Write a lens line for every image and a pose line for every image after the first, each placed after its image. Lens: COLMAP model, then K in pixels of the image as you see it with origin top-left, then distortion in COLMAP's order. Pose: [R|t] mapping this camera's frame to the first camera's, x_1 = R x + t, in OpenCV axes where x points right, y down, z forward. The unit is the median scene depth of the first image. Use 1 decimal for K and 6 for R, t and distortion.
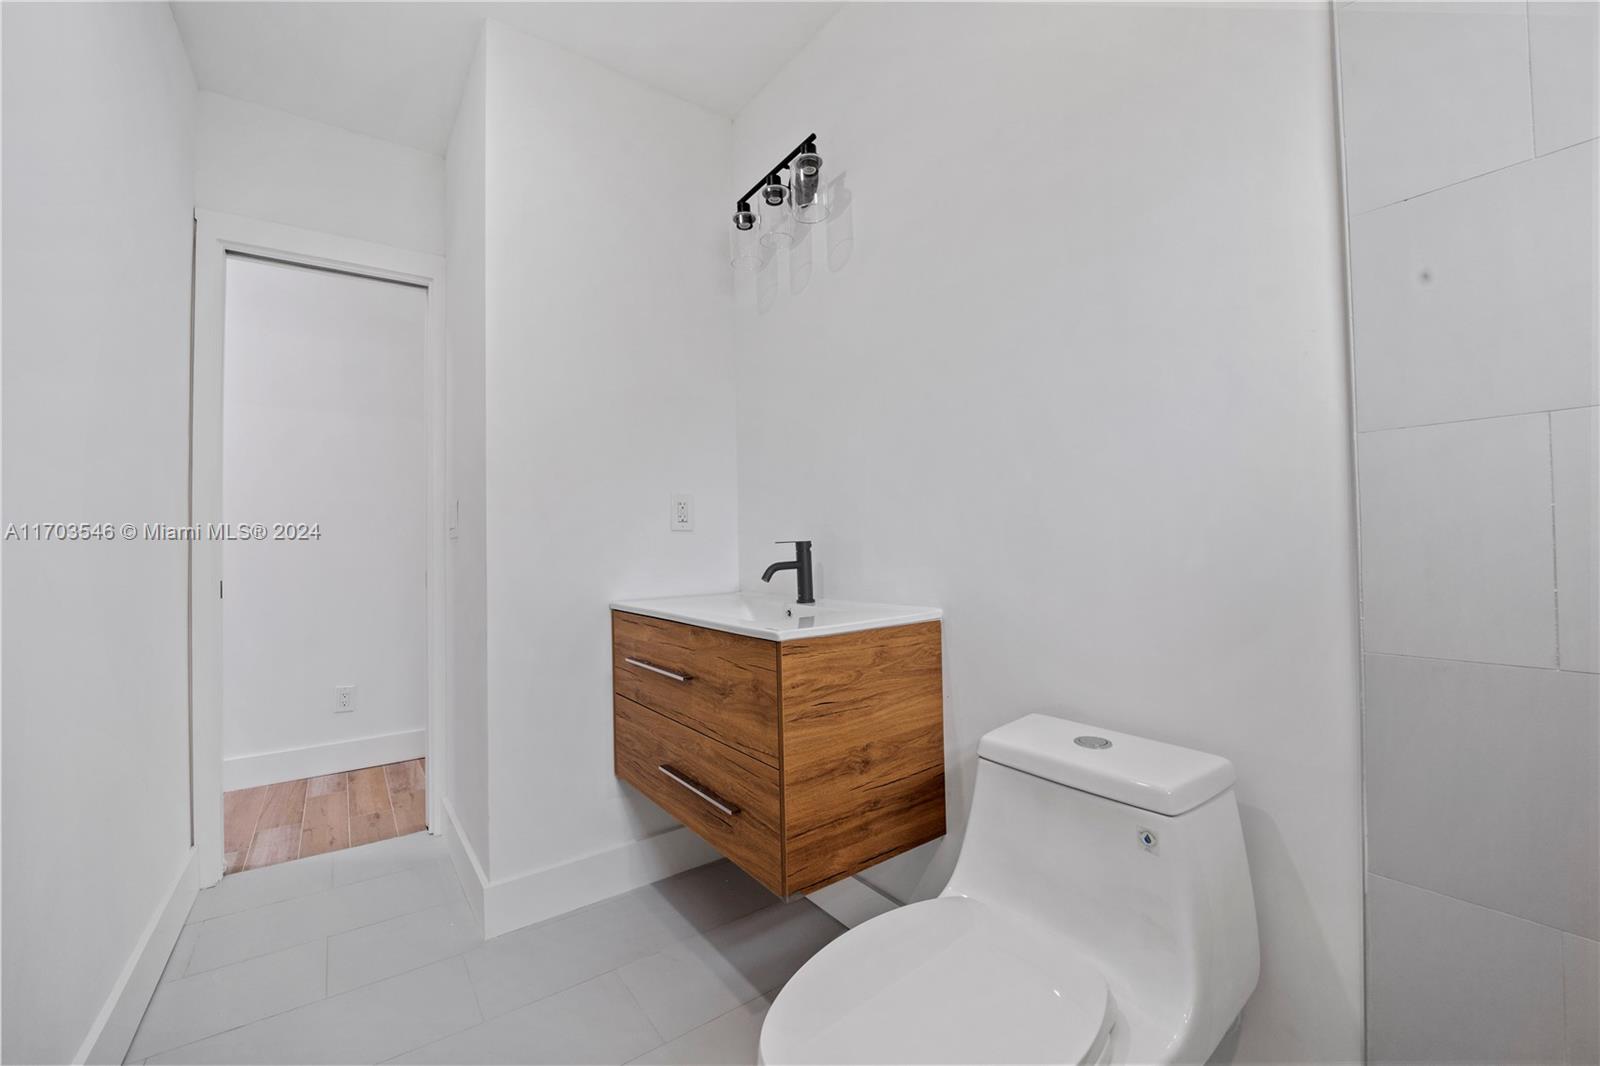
lens RADIAL K [[636.8, 0, 800.0], [0, 636.8, 533.0], [0, 0, 1]] dist [-0.018494, 0.000494]
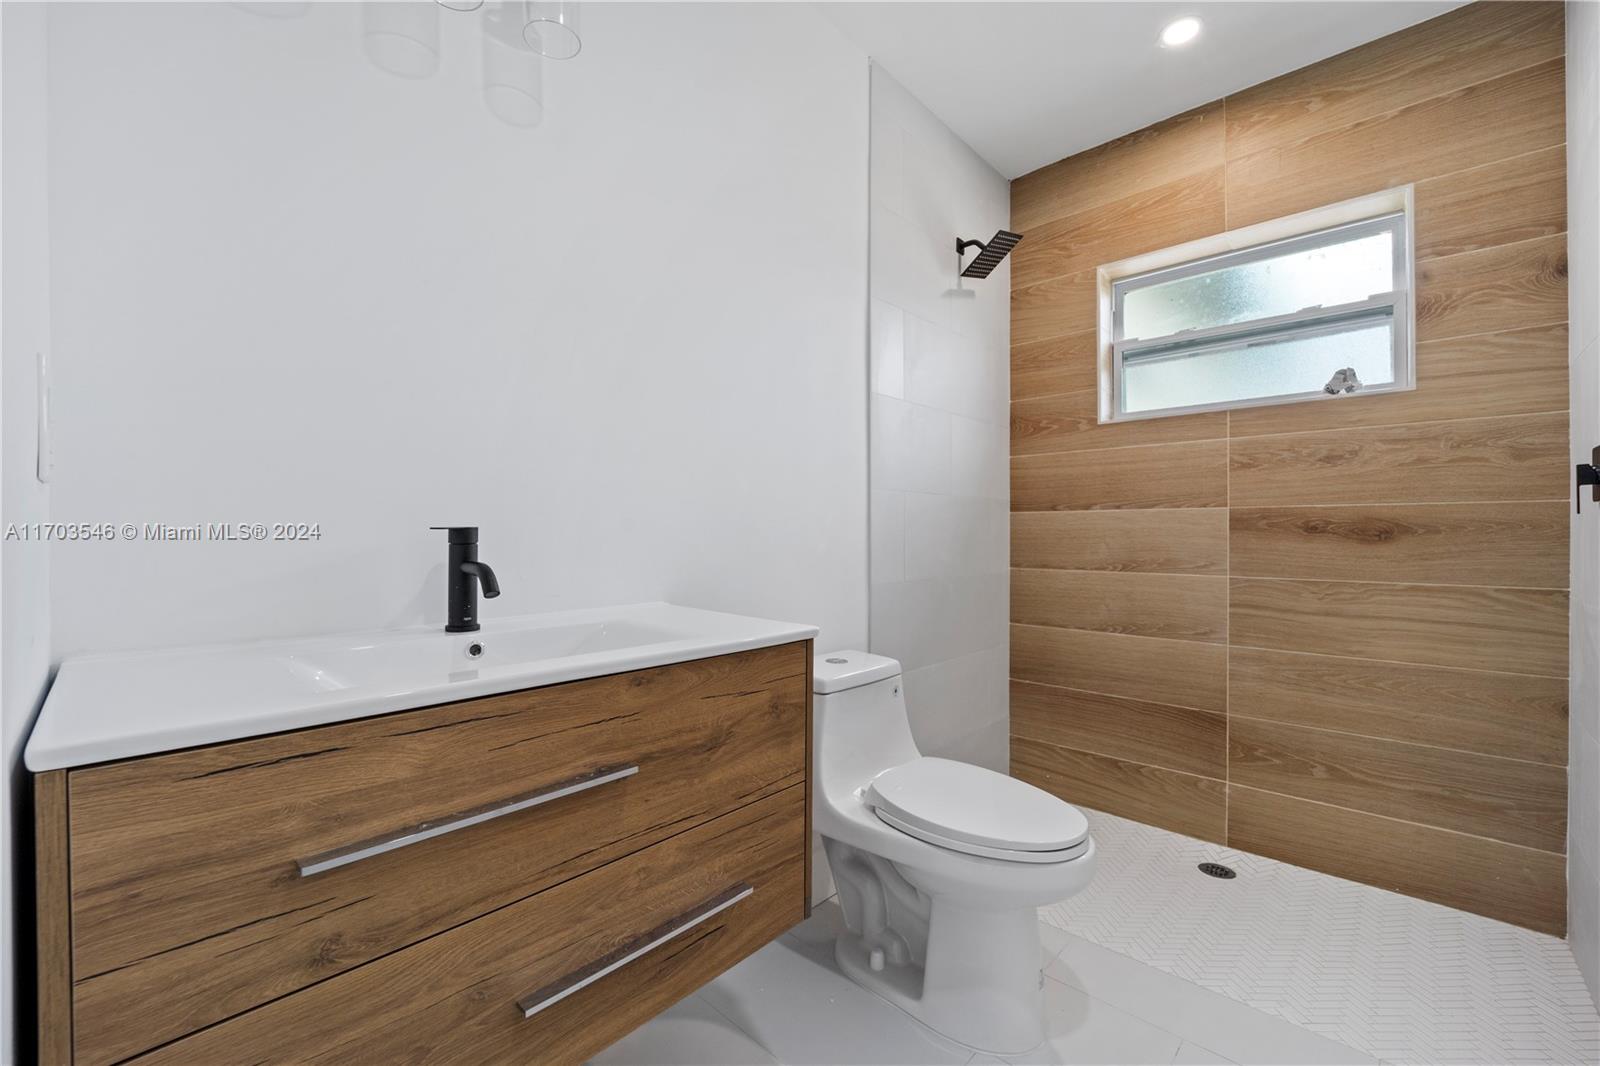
lens RADIAL K [[636.8, 0, 800.0], [0, 636.8, 533.0], [0, 0, 1]] dist [-0.018494, 0.000494]
pose [[-0.180531, 0.018524, 0.983395, -0.873658], [-0.016670, 0.999621, -0.021890, 0.035986], [-0.983428, -0.020345, -0.180154, 1.102766]]
